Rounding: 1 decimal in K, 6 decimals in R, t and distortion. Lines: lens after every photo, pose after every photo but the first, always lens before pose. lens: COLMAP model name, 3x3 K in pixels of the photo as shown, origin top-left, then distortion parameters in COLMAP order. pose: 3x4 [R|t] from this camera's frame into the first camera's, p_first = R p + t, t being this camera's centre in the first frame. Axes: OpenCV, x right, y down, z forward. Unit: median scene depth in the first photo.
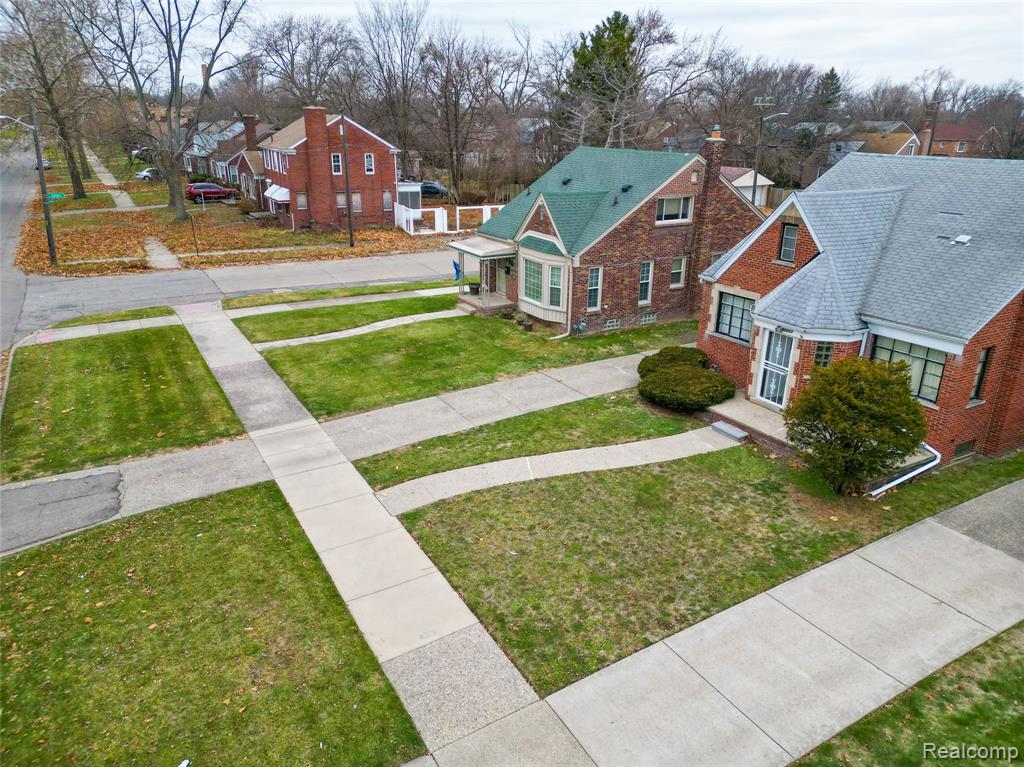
lens RADIAL K [[705.3, 0, 508.0], [0, 705.3, 380.5], [0, 0, 1]] dist [0.089891, -0.089169]
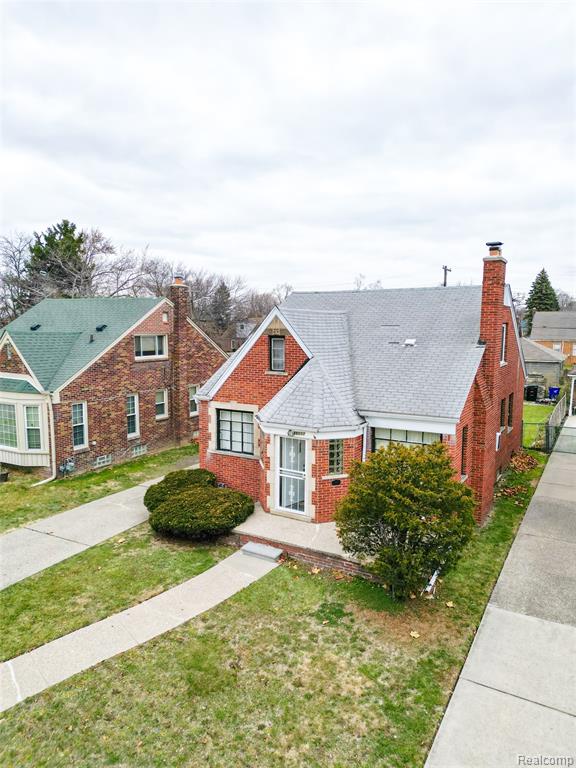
lens RADIAL K [[529.0, 0, 285.5], [0, 529.0, 387.8], [0, 0, 1]] dist [0.089891, -0.089169]
pose [[0.868549, -0.069450, 0.490714, 0.017523], [0.176480, 0.968571, -0.175284, -0.005599], [-0.463118, 0.238844, 0.853508, 0.322591]]
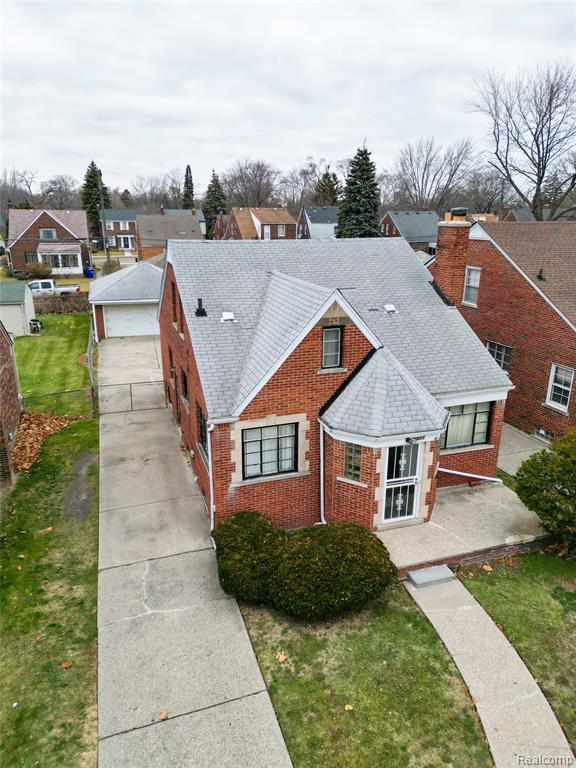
lens RADIAL K [[529.0, 0, 285.5], [0, 529.0, 387.8], [0, 0, 1]] dist [0.089891, -0.089169]
pose [[0.203502, -0.318041, 0.925979, -0.204746], [0.335426, 0.911182, 0.239243, -0.298065], [-0.919824, 0.261911, 0.292106, 0.823611]]
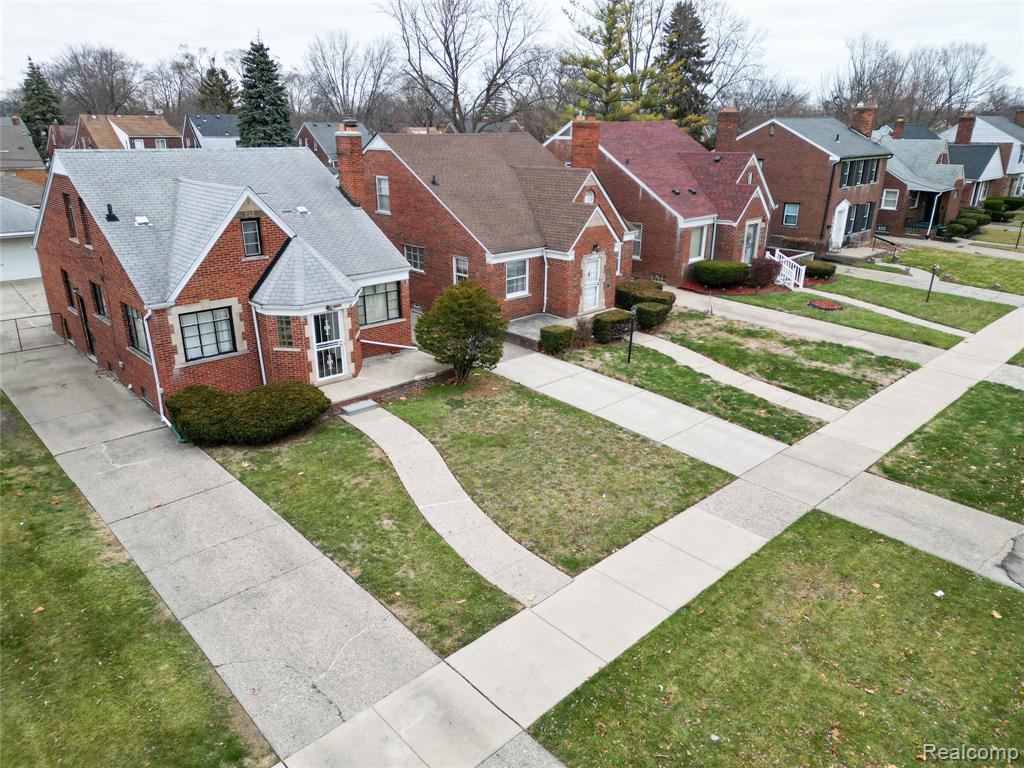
lens RADIAL K [[705.3, 0, 508.0], [0, 705.3, 381.0], [0, 0, 1]] dist [0.089891, -0.089169]
pose [[-0.227037, -0.341918, 0.911892, -0.627228], [0.329040, 0.854351, 0.402265, -0.285937], [-0.916617, 0.391378, -0.081464, 0.778368]]
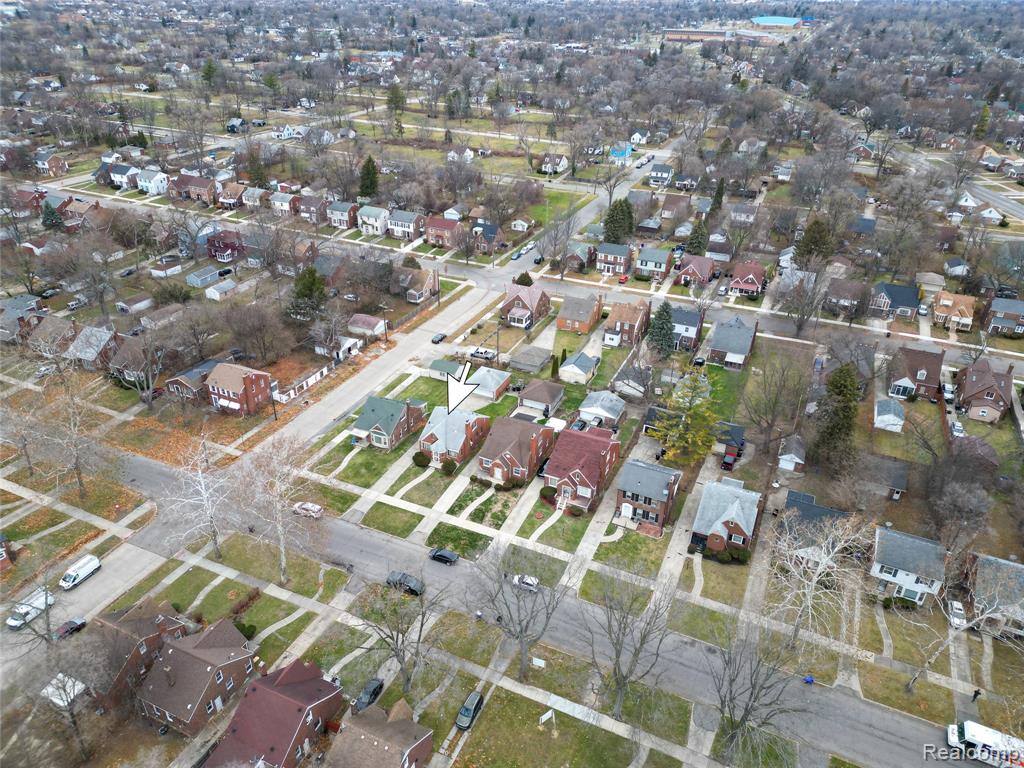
lens RADIAL K [[705.3, 0, 508.0], [0, 705.3, 381.0], [0, 0, 1]] dist [0.089891, -0.089169]
pose [[0.816216, -0.282566, 0.503933, -1.977767], [0.194741, 0.955751, 0.220489, -1.815072], [-0.543938, -0.081830, 0.835126, -4.322119]]
